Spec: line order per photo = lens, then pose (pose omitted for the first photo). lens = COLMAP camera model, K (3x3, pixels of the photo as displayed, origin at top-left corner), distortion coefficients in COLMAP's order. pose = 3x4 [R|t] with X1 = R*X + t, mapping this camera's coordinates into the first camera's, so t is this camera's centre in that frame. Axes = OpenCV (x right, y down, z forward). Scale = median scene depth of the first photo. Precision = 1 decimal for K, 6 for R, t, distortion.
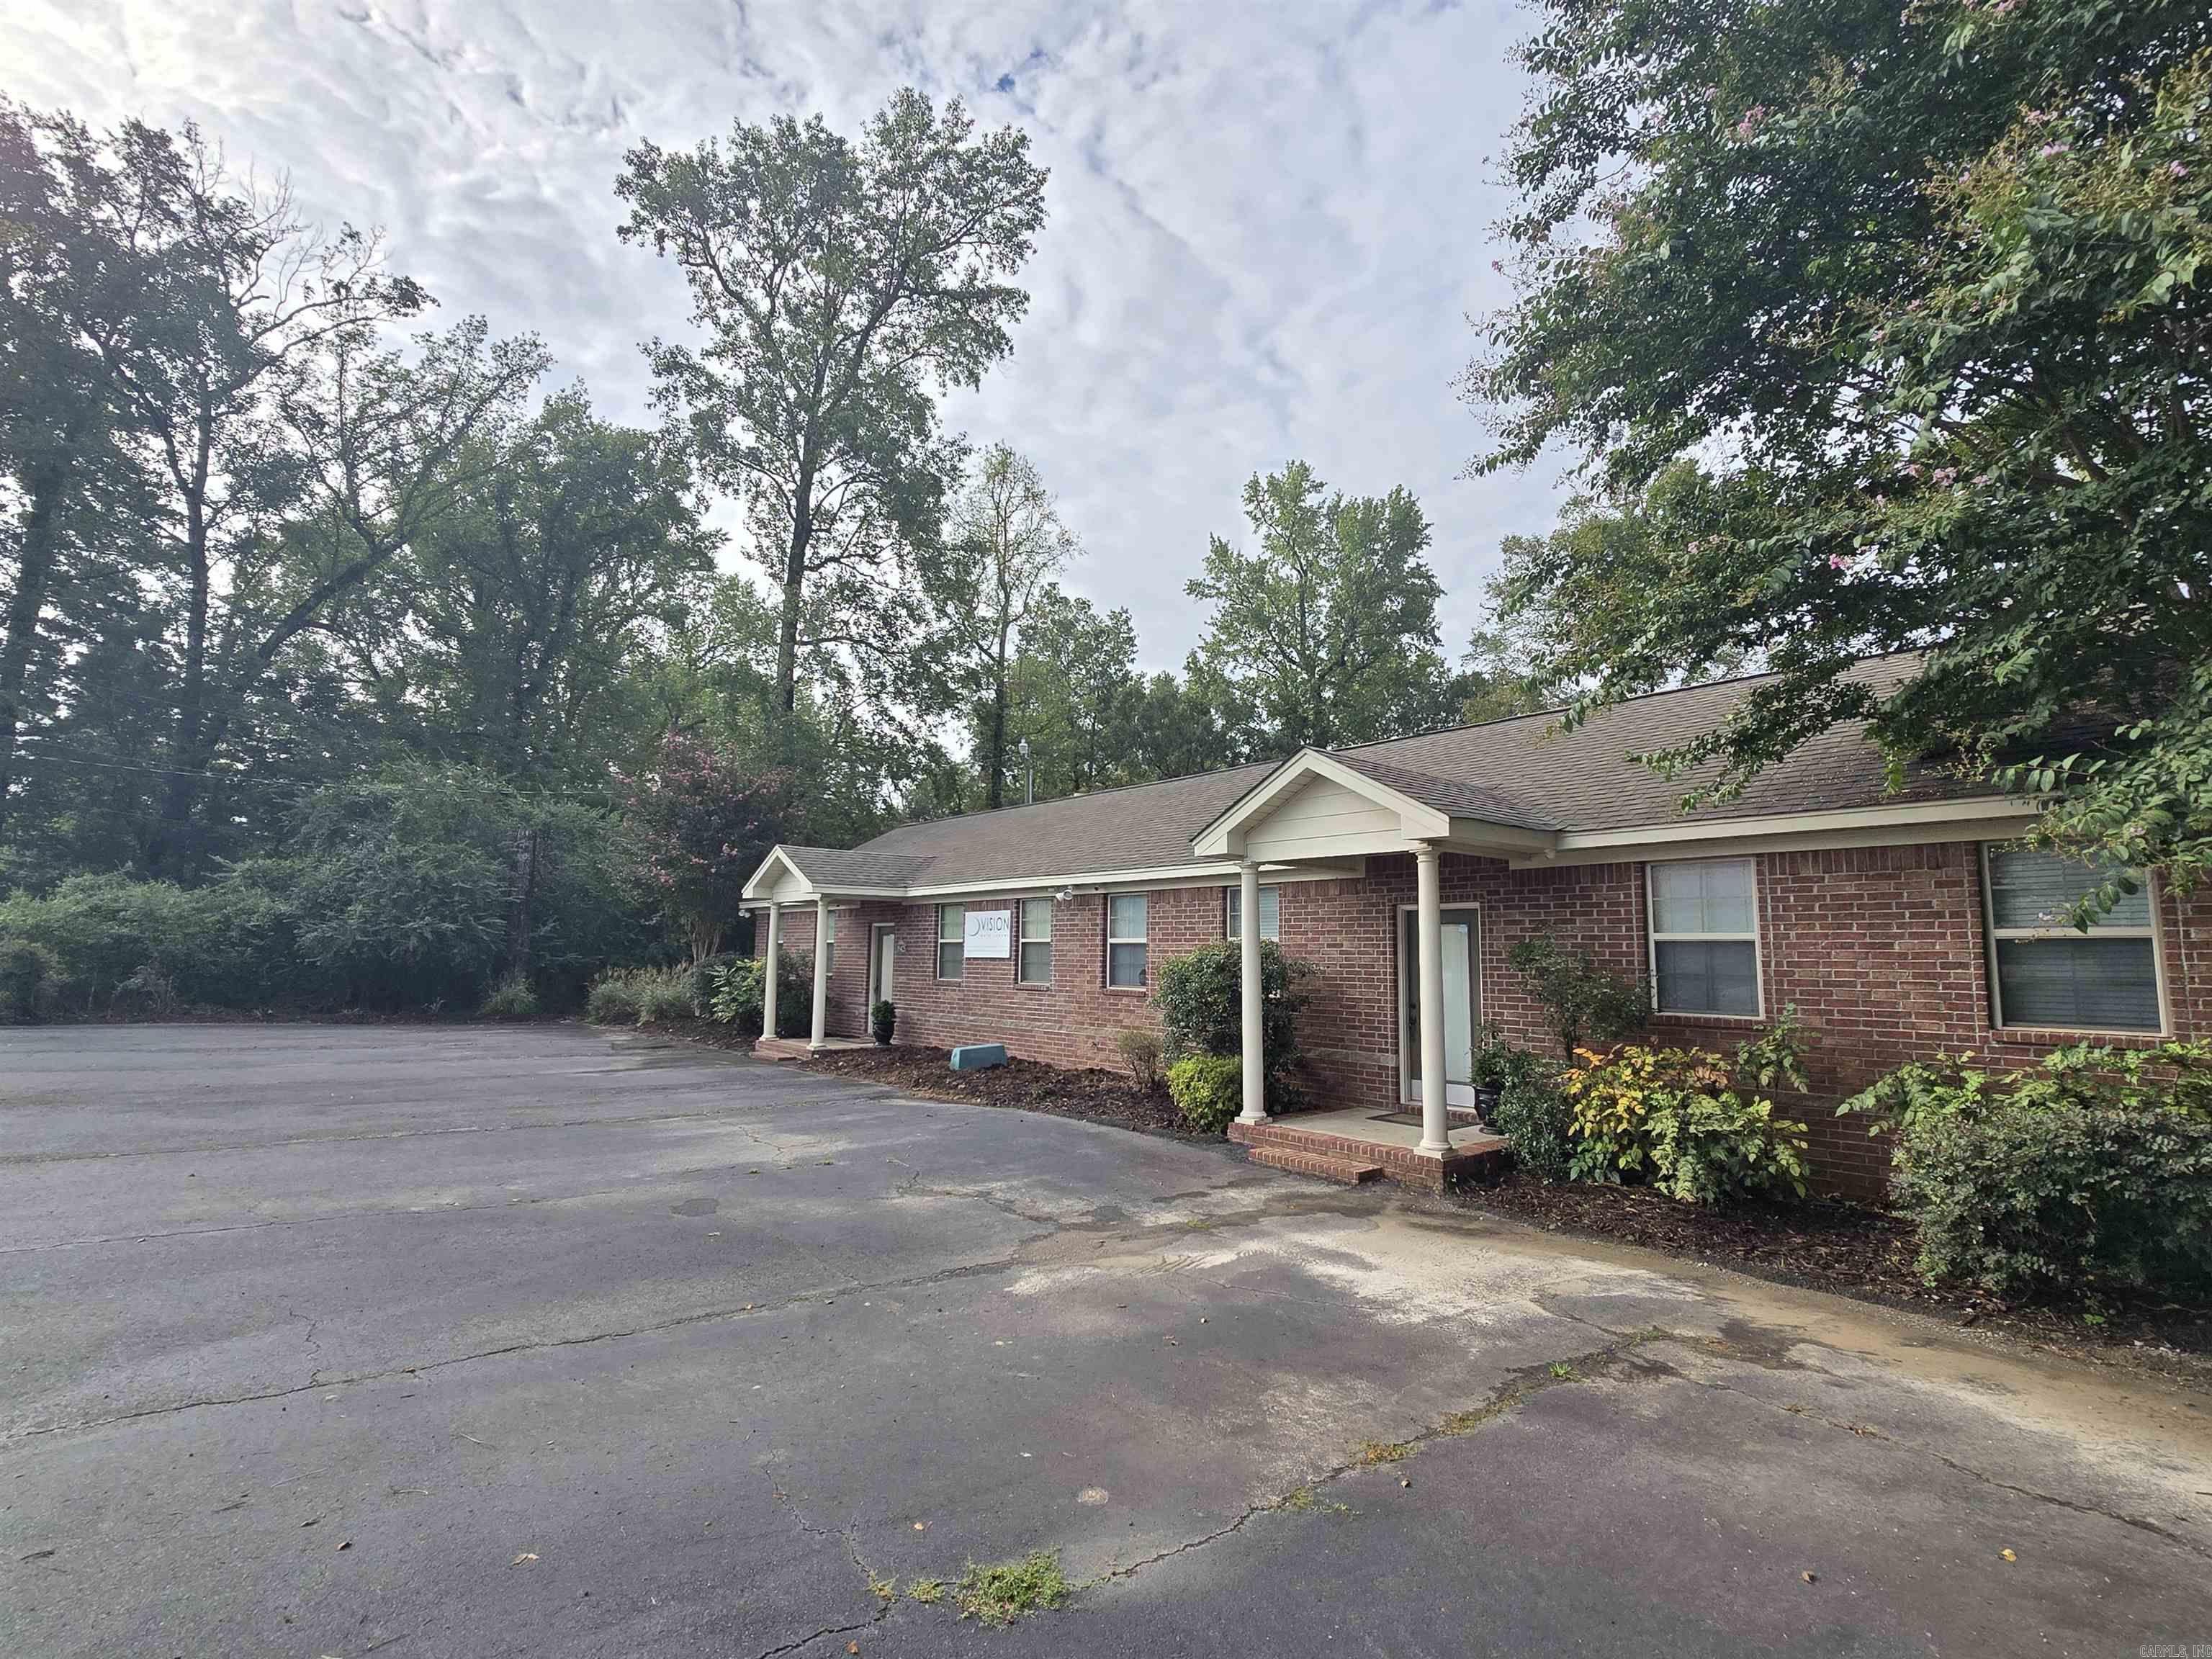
lens RADIAL K [[1039.5, 0, 1116.4], [0, 1039.5, 825.7], [0, 0, 1]] dist [-0.002903, -0.000192]
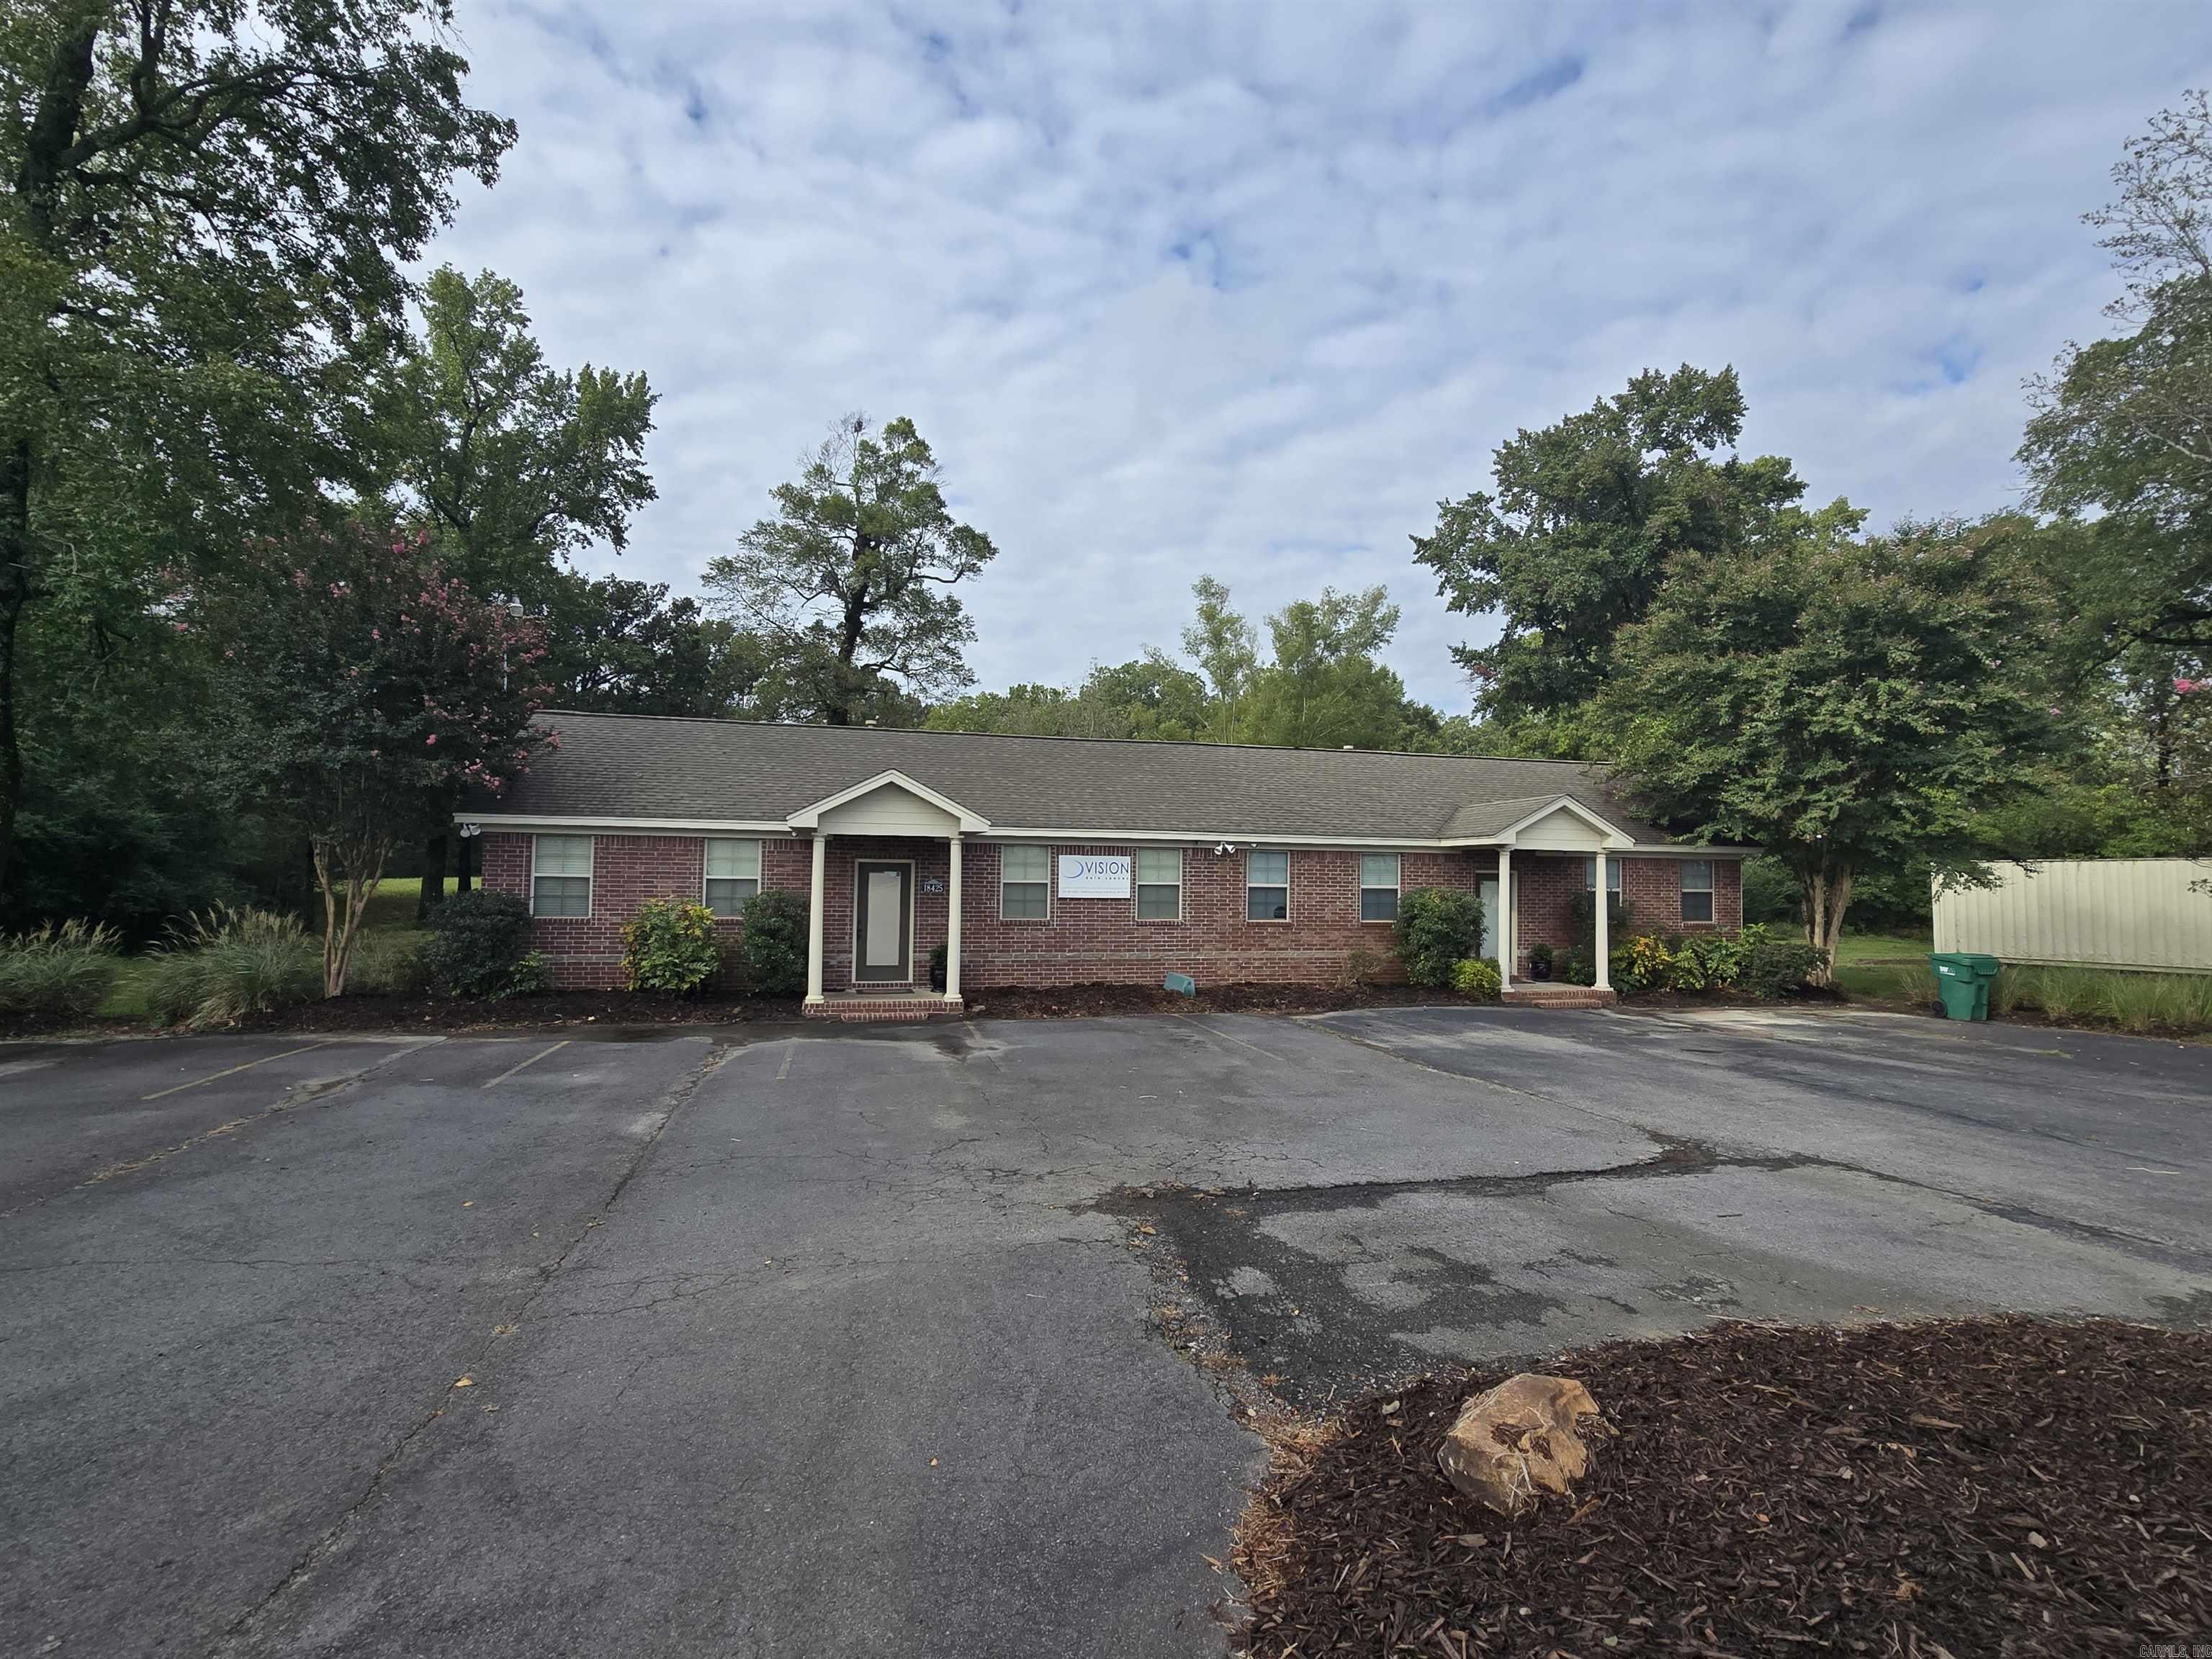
lens RADIAL K [[1039.5, 0, 1116.4], [0, 1039.5, 825.7], [0, 0, 1]] dist [-0.002903, -0.000192]
pose [[0.424156, 0.043955, 0.904522, -1.149006], [-0.119853, 0.992760, 0.007959, 0.041719], [-0.897623, -0.111786, 0.426353, 0.544047]]
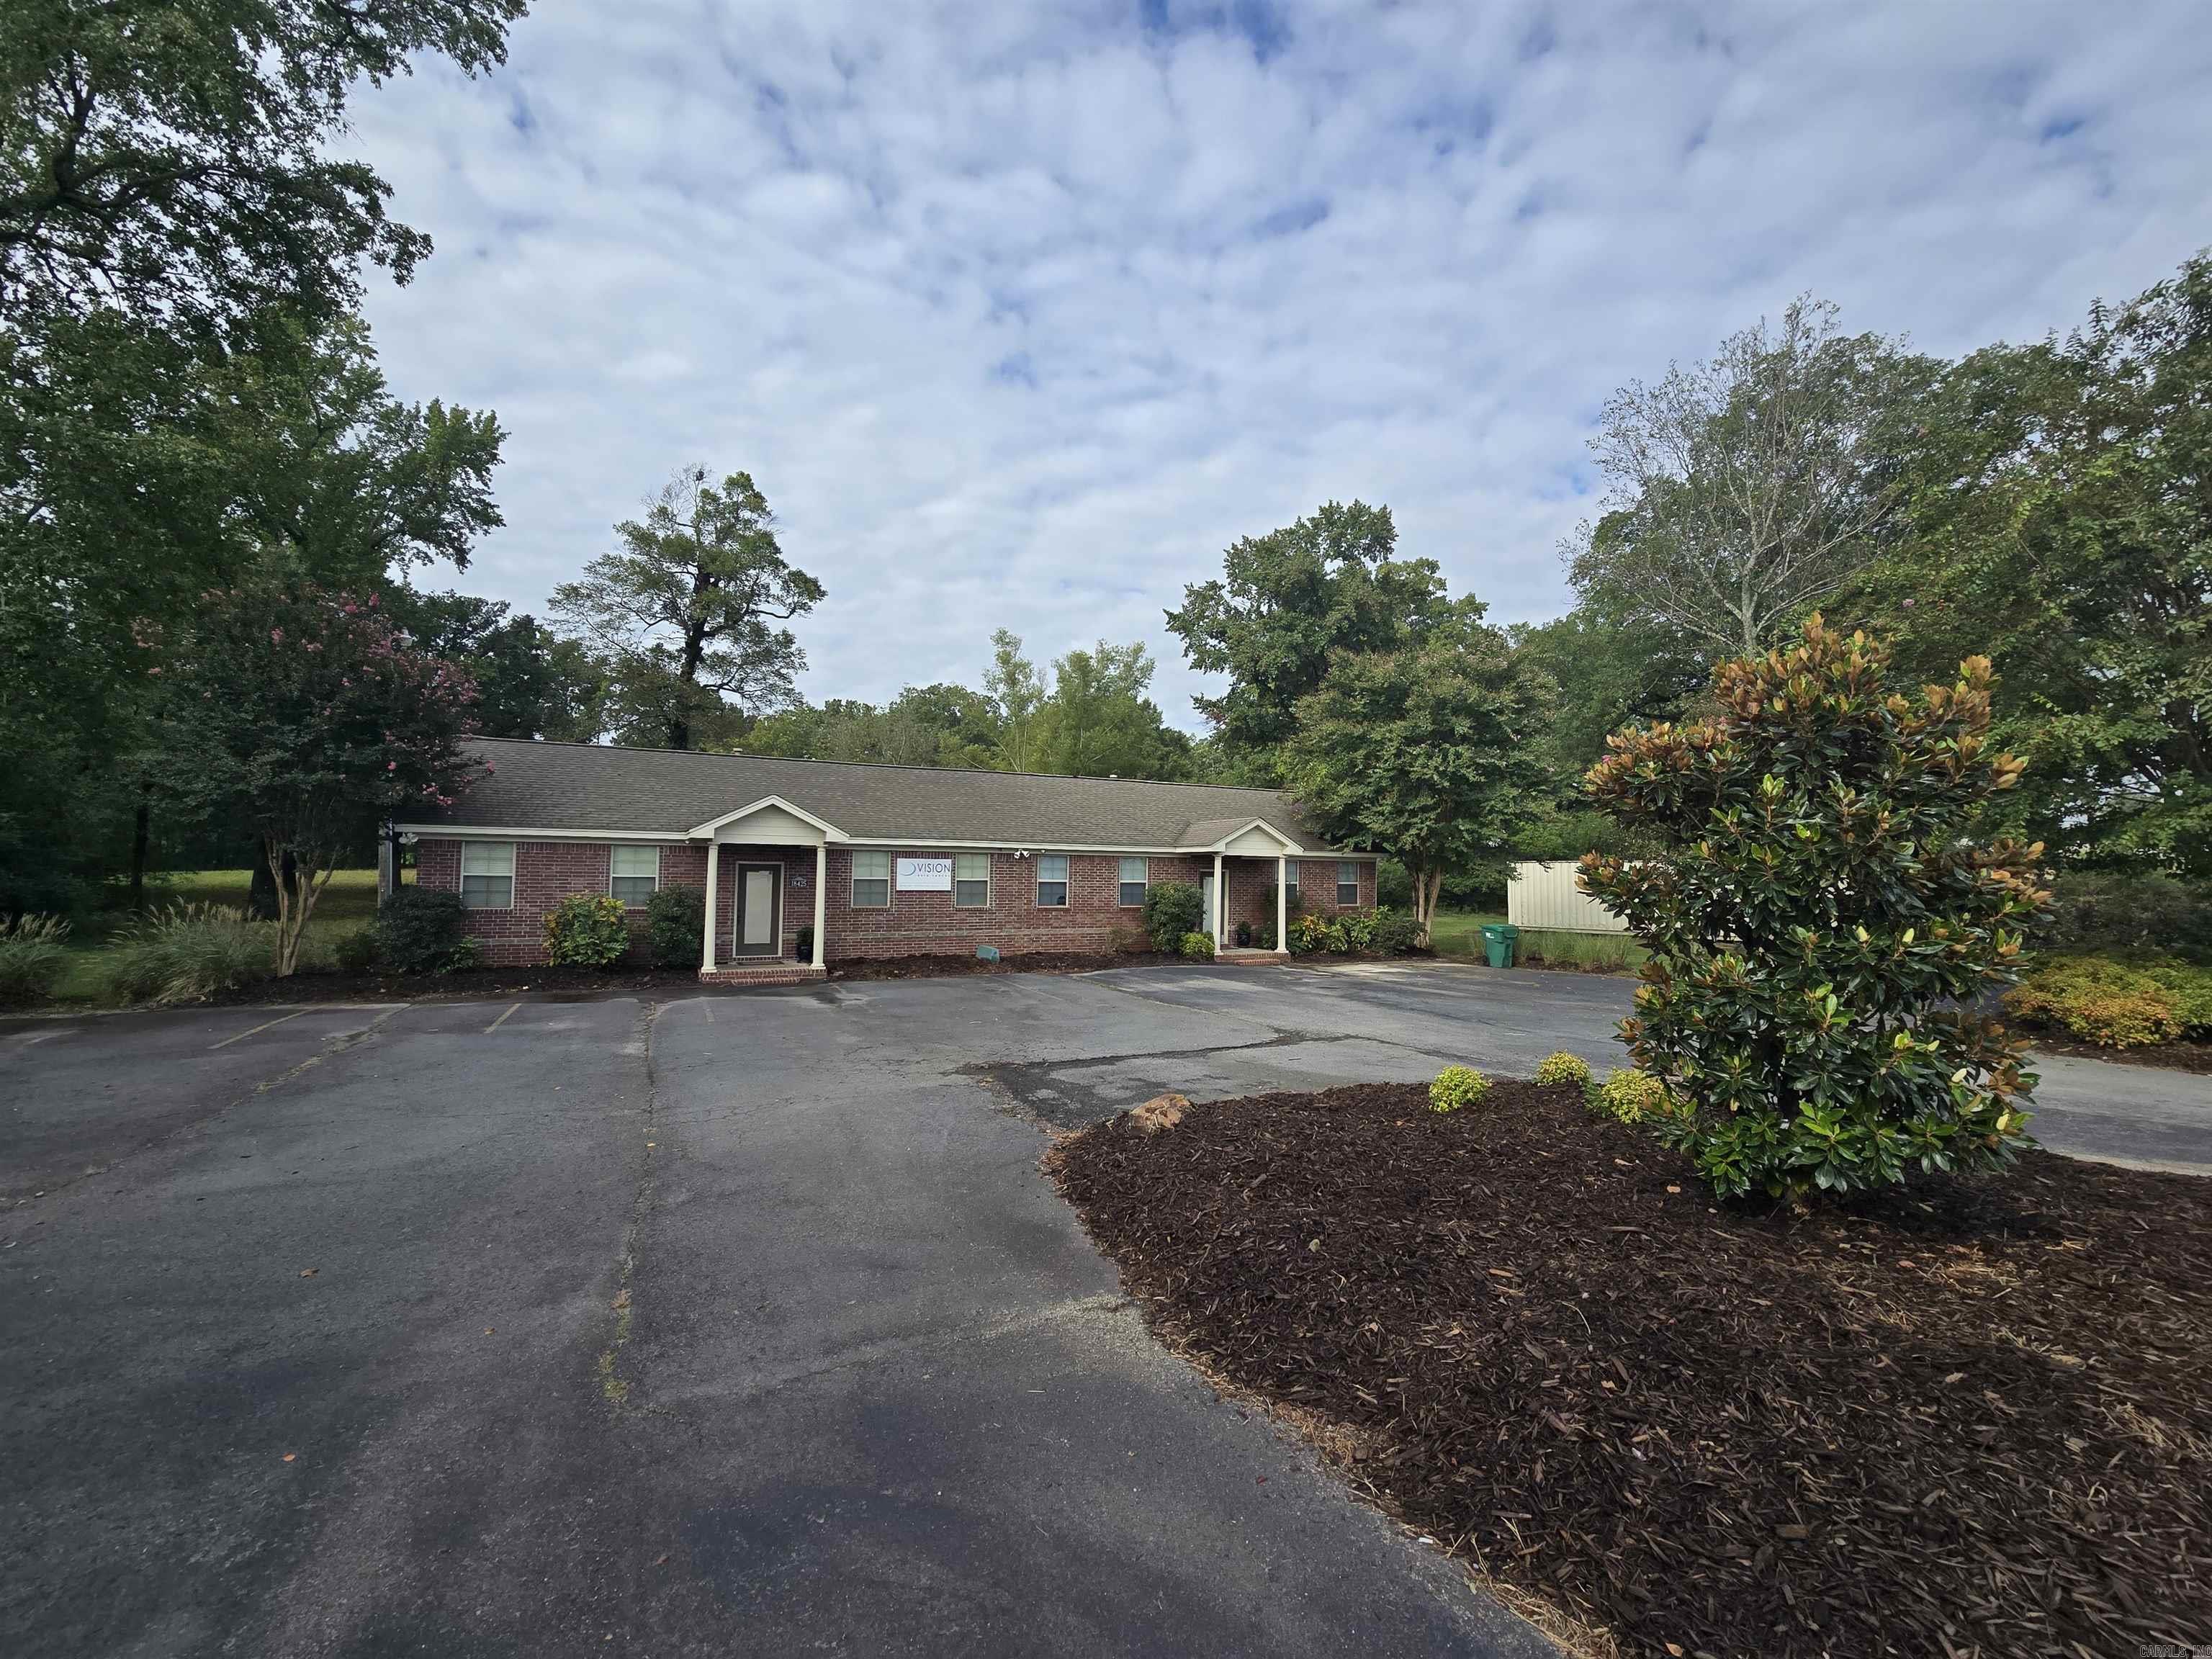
lens RADIAL K [[903.5, 0, 1116.7], [0, 903.5, 826.6], [0, 0, 1]] dist [-0.010162, -0.000180]
pose [[0.218729, 0.045011, 0.974747, -1.353194], [-0.129834, 0.991396, -0.016646, 0.024997], [-0.967109, -0.122915, 0.222691, 0.487959]]
